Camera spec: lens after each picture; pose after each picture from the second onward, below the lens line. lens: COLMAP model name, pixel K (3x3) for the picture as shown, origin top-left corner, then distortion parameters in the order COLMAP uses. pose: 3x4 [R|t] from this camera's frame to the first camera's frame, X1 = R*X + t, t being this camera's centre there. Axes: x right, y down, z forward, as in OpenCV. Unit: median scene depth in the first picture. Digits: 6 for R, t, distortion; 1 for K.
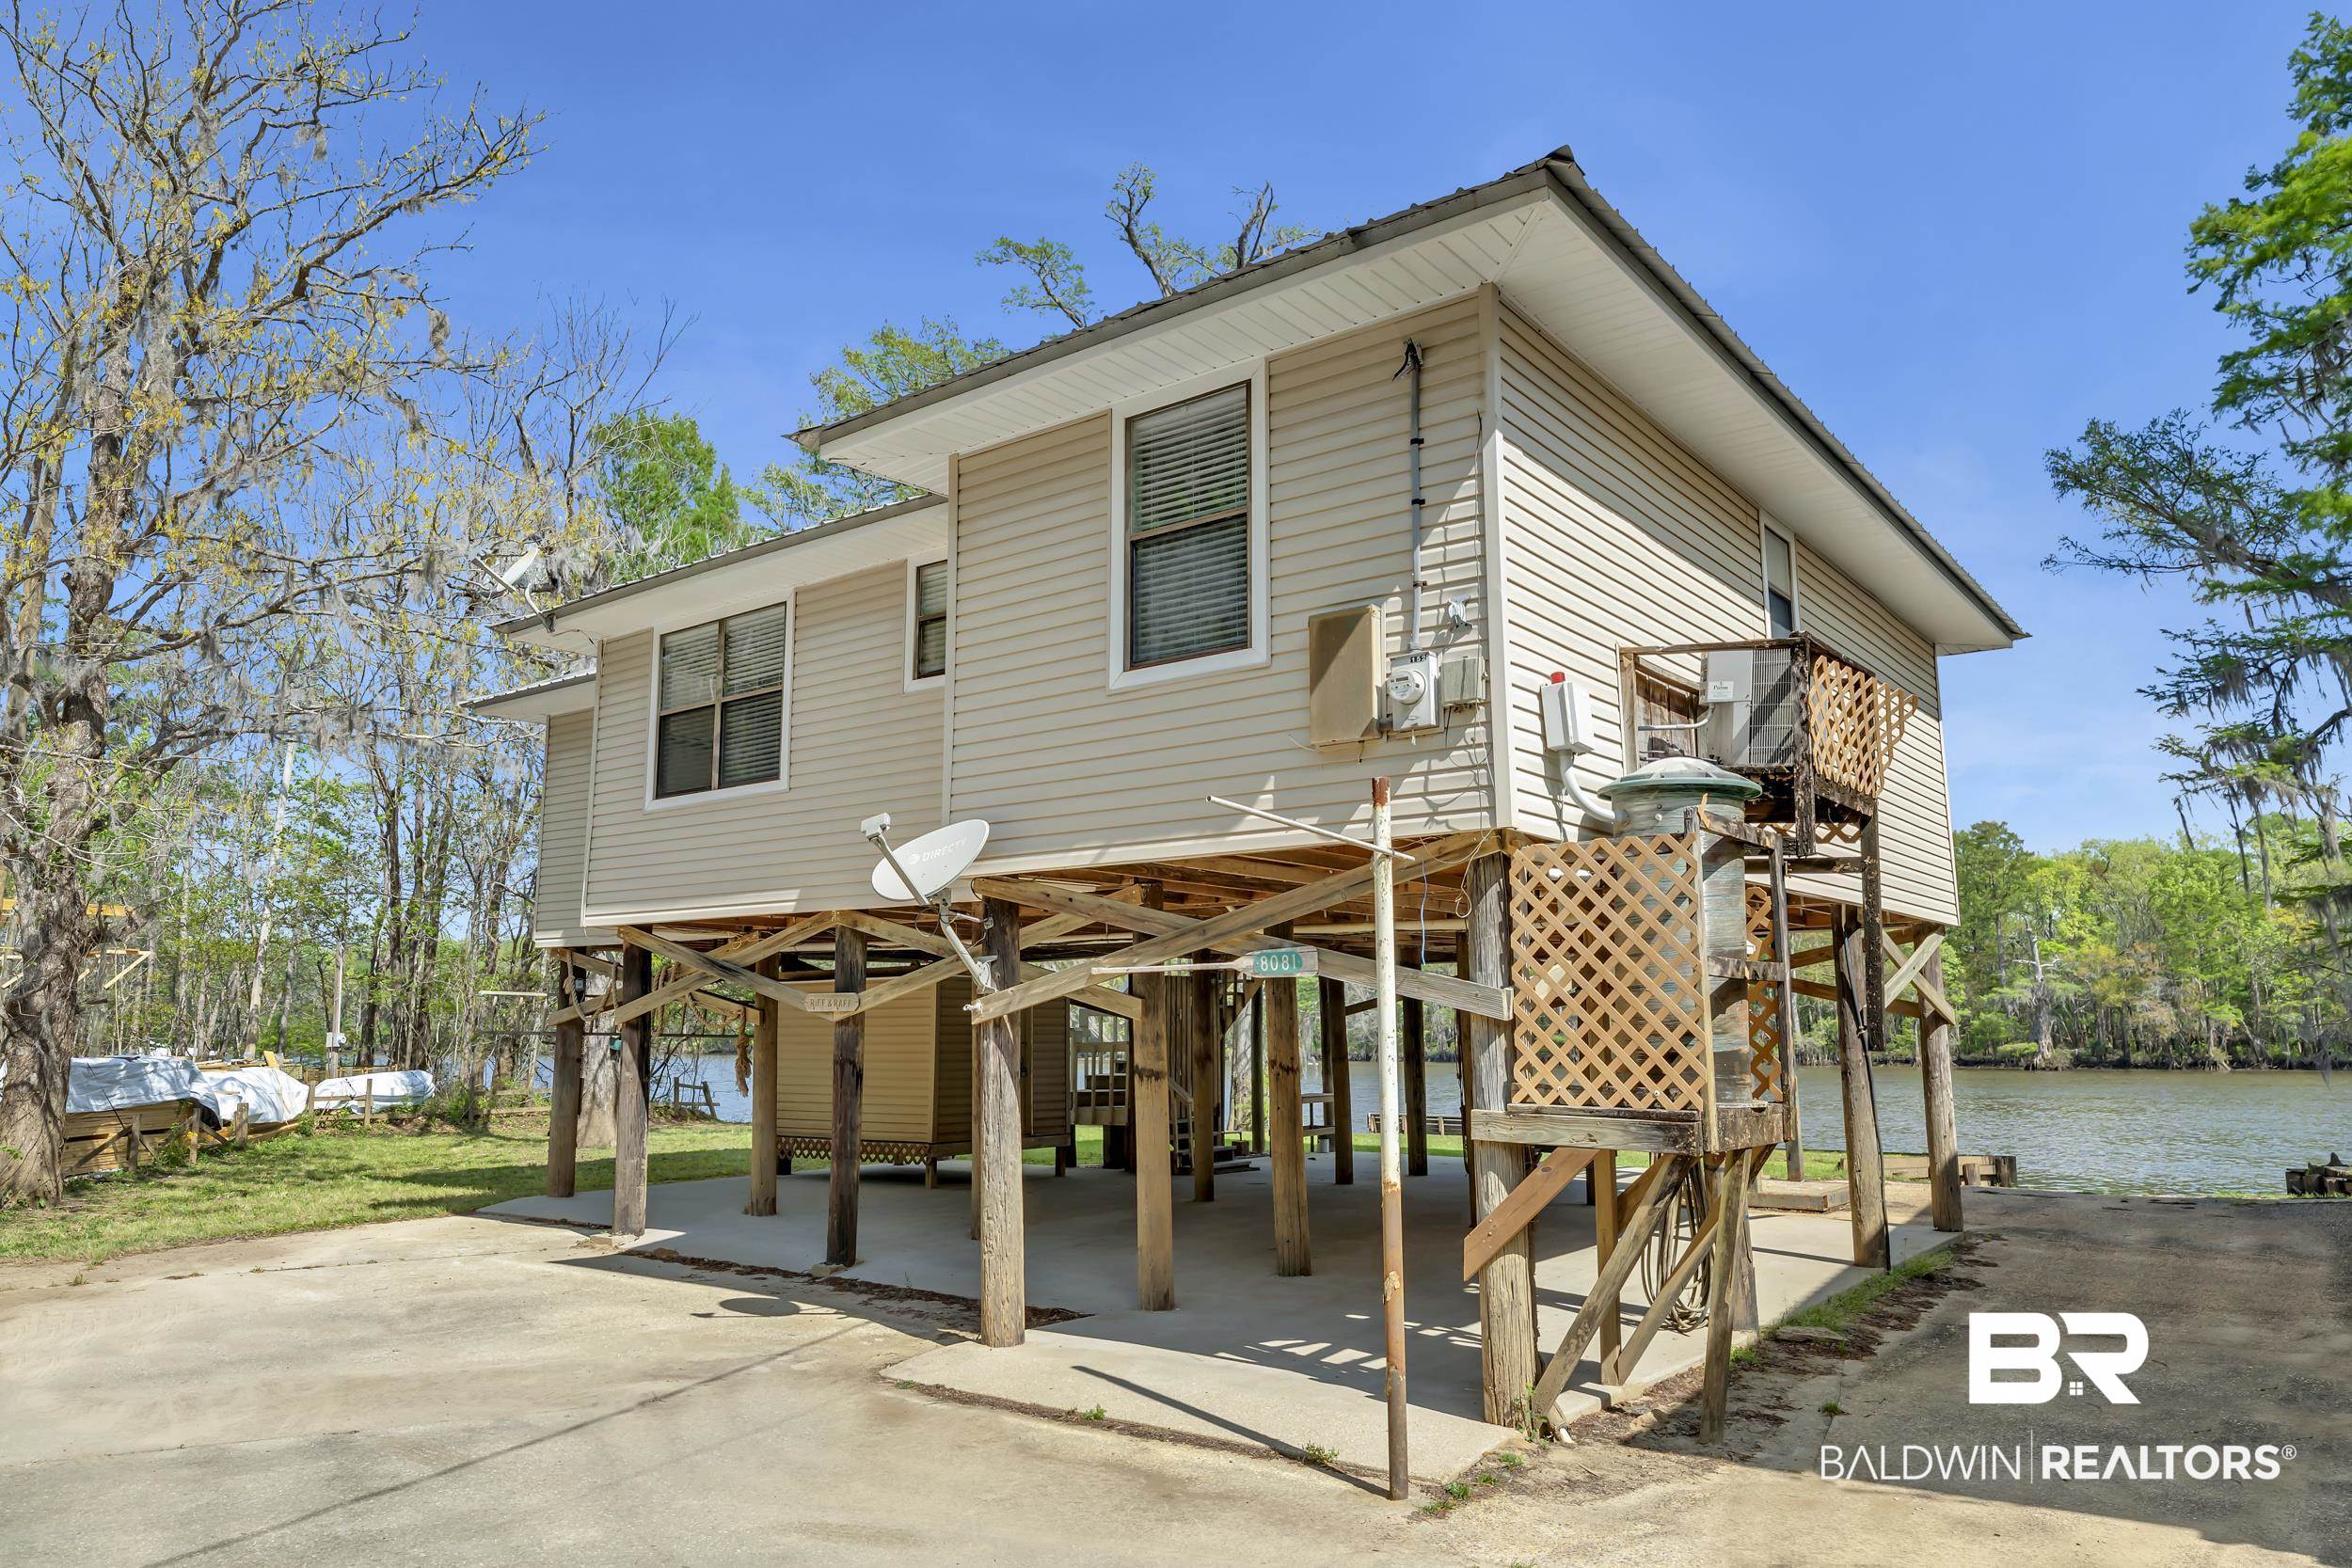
lens RADIAL K [[1470.4, 0, 1209.1], [0, 1470.4, 801.7], [0, 0, 1]] dist [0.003966, 0.005687]
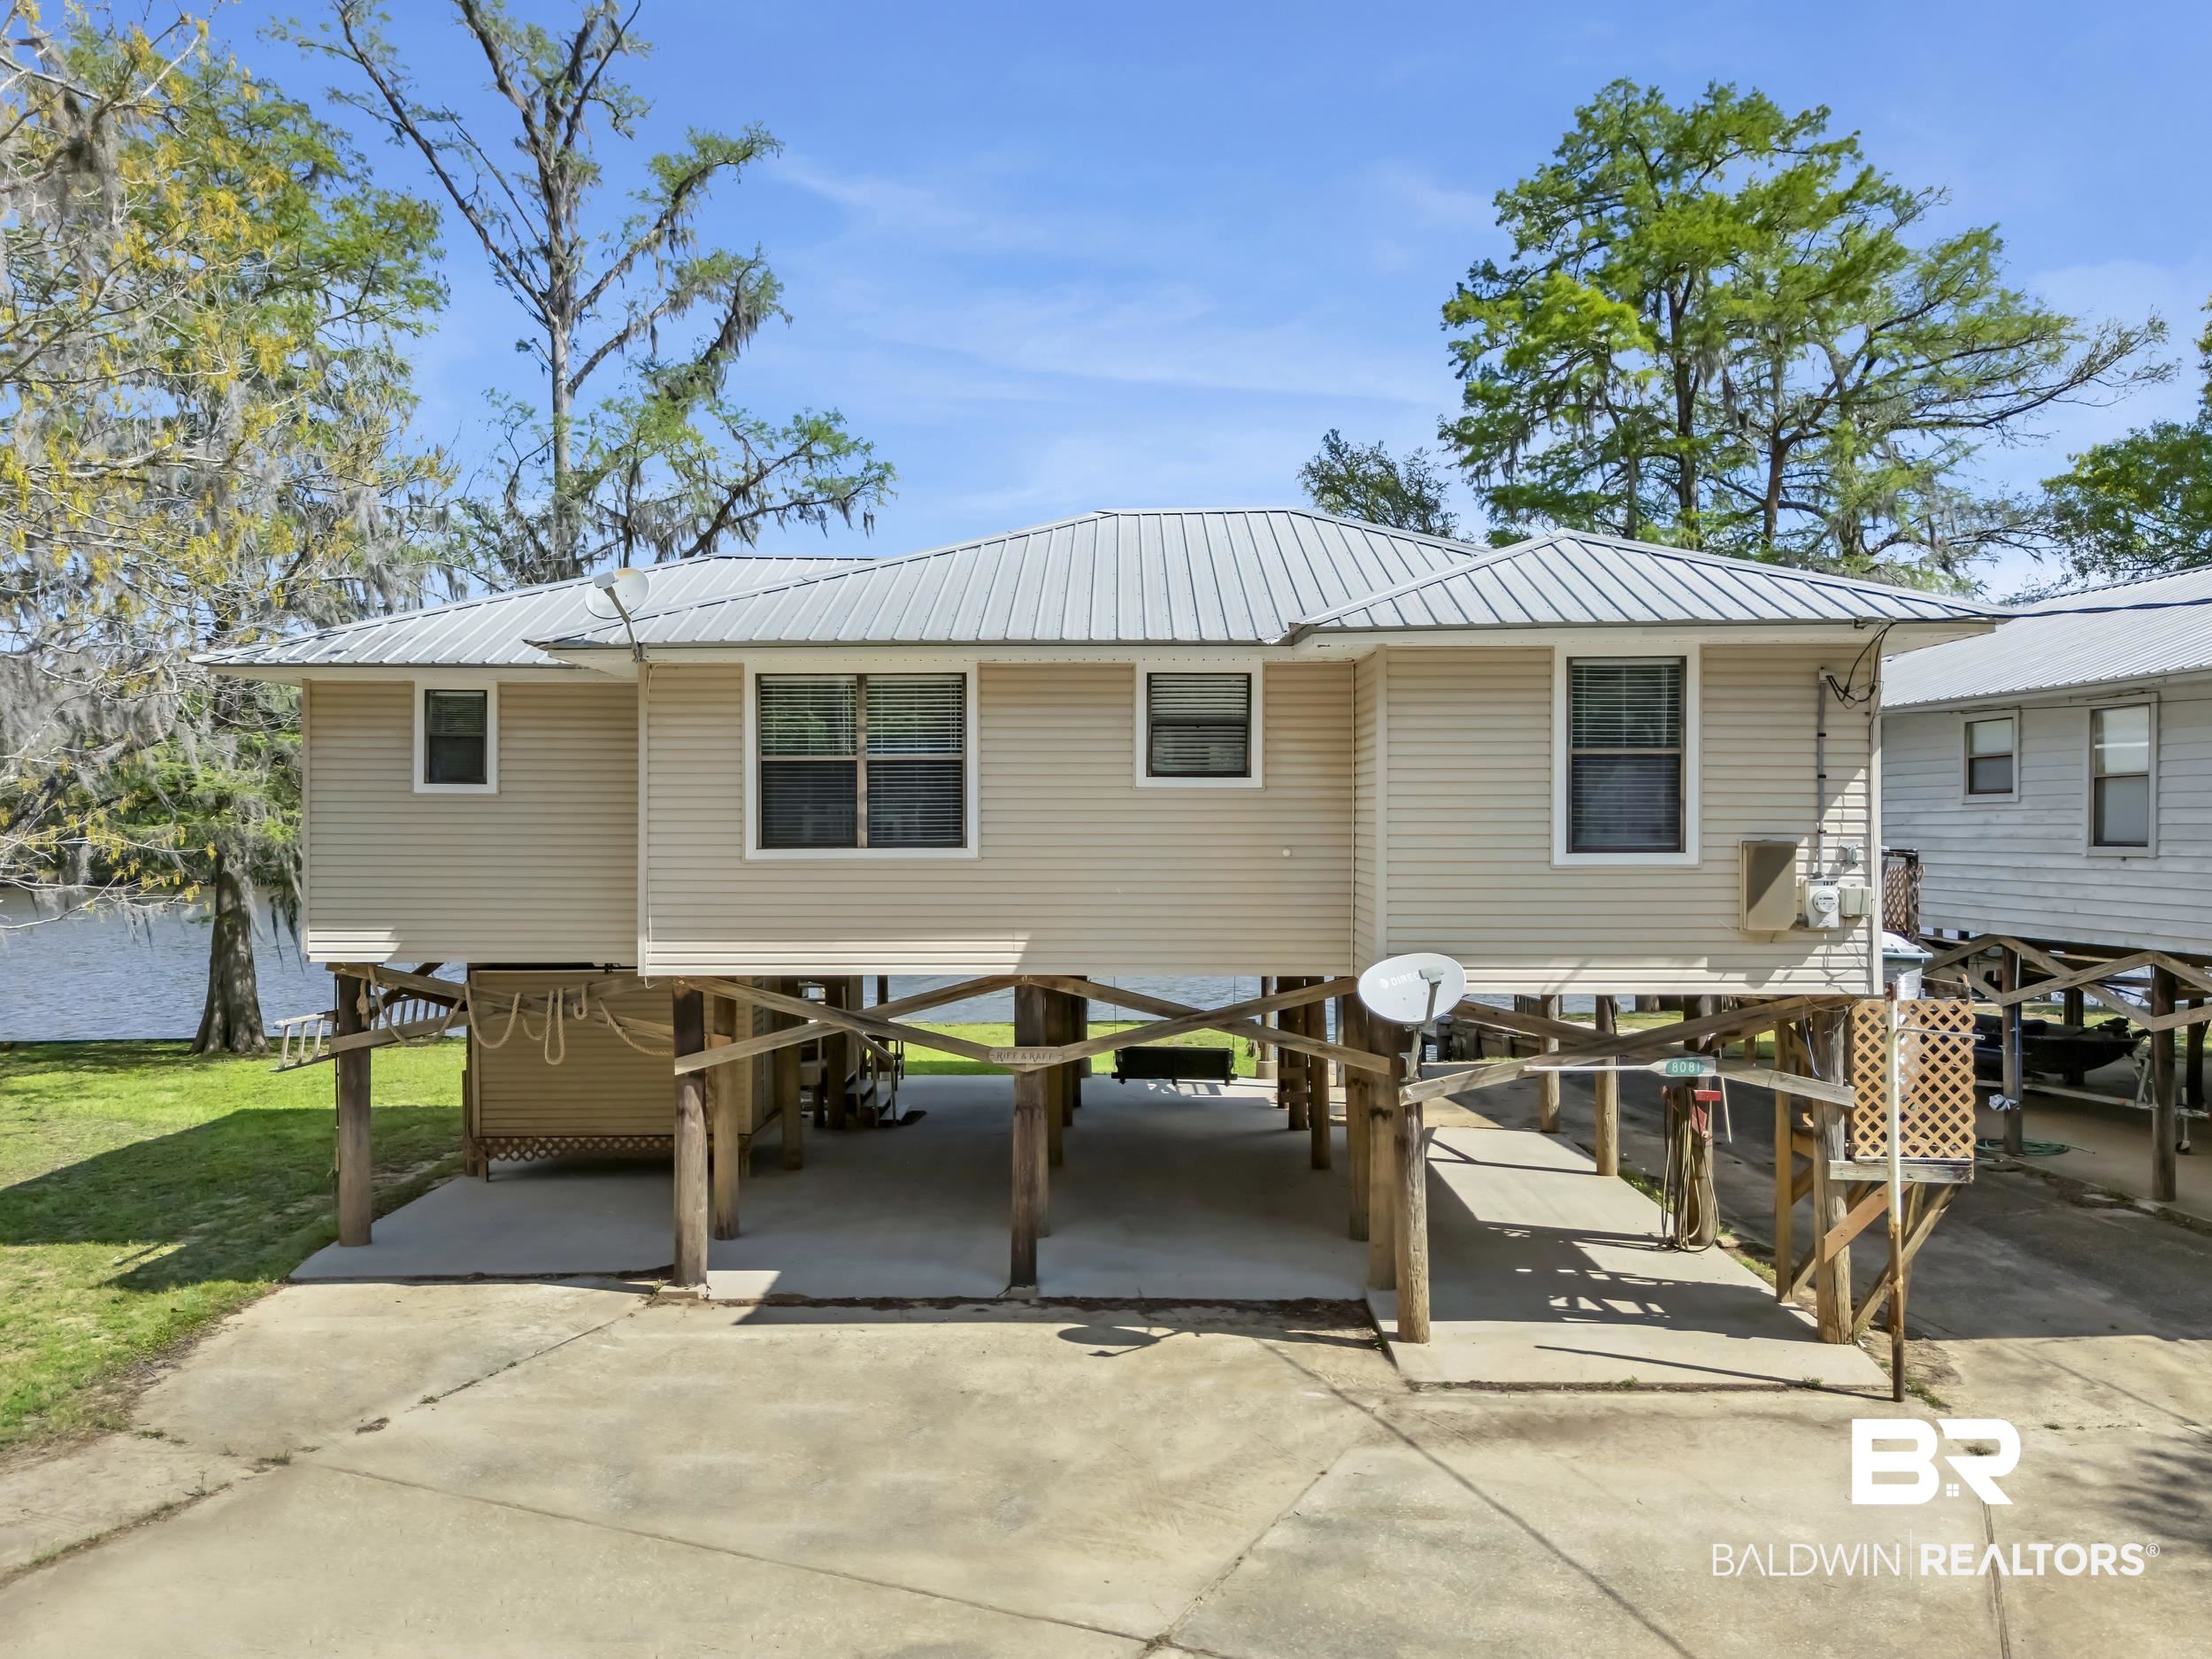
lens RADIAL K [[1539.2, 0, 1060.1], [0, 1539.2, 784.5], [0, 0, 1]] dist [0.073468, -0.025595]
pose [[0.821845, 0.013997, 0.569539, -0.853196], [-0.082479, 0.992089, 0.094636, -0.167691], [-0.563709, -0.124752, 0.816498, 0.065837]]
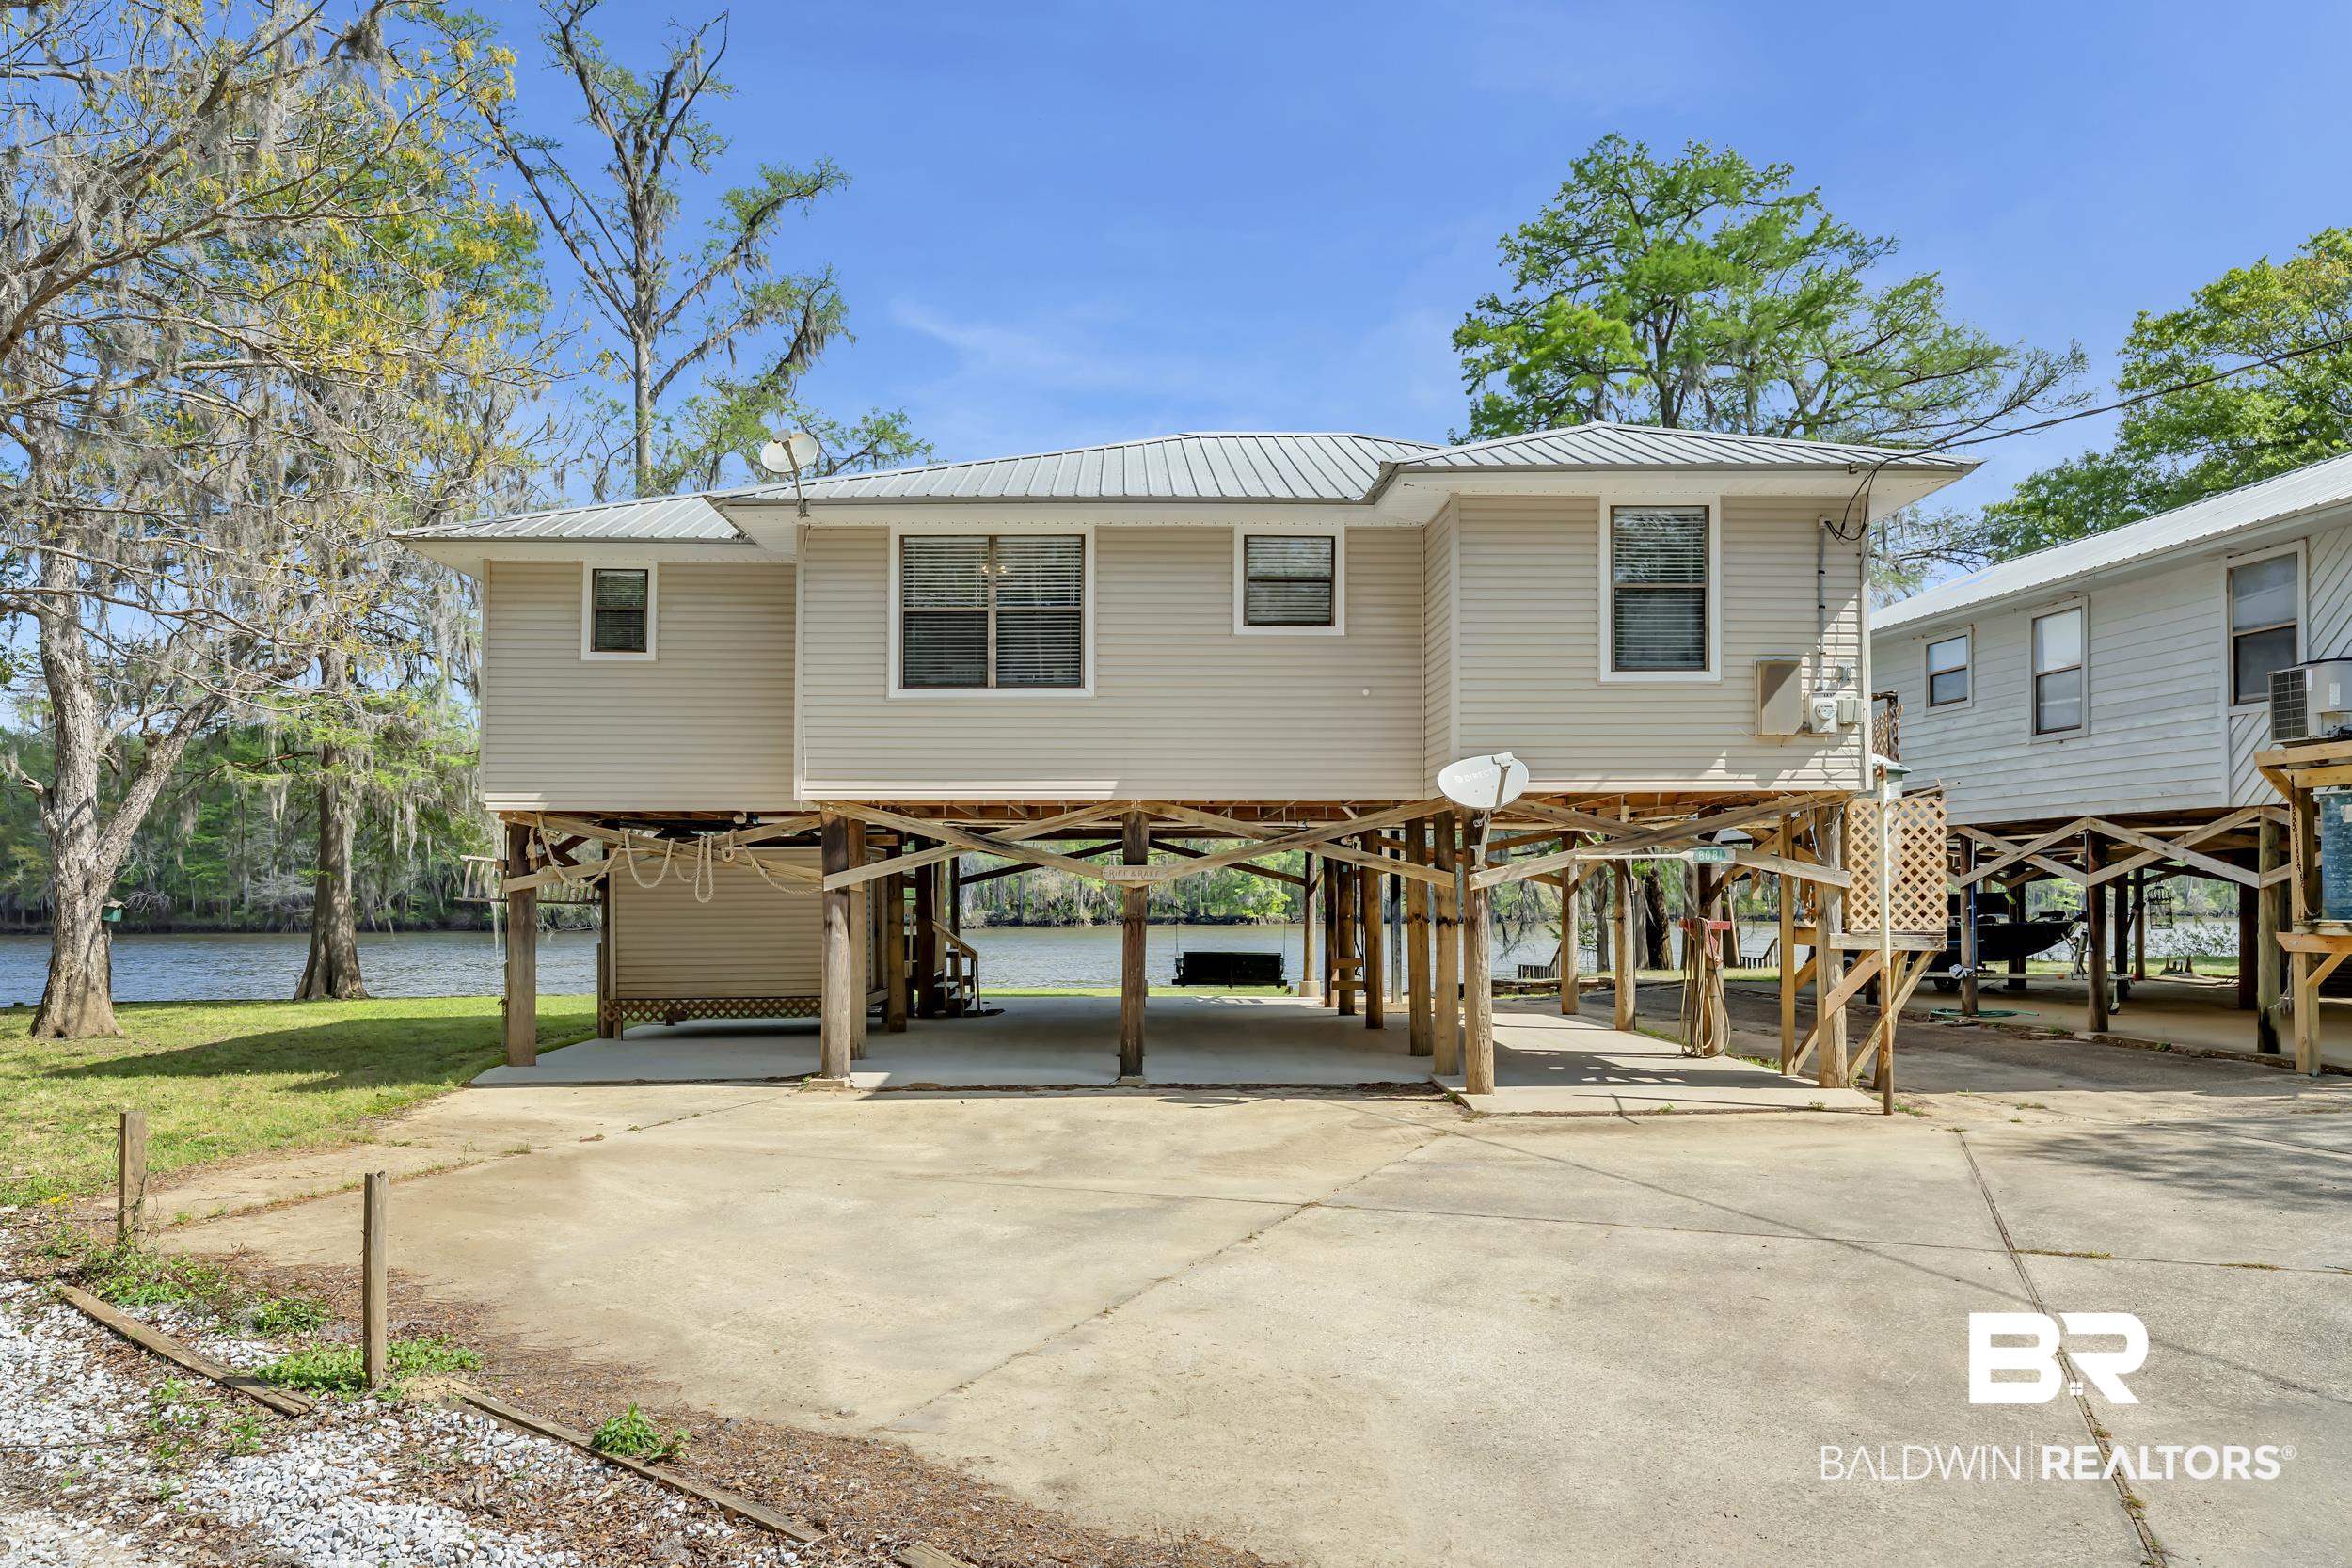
lens RADIAL K [[1487.3, 0, 1117.8], [0, 1487.3, 801.1], [0, 0, 1]] dist [0.018291, 0.010427]
pose [[0.801228, 0.035491, 0.597306, -0.976835], [-0.089236, 0.994163, 0.060630, 0.000940], [-0.591668, -0.101880, 0.799719, 0.005686]]
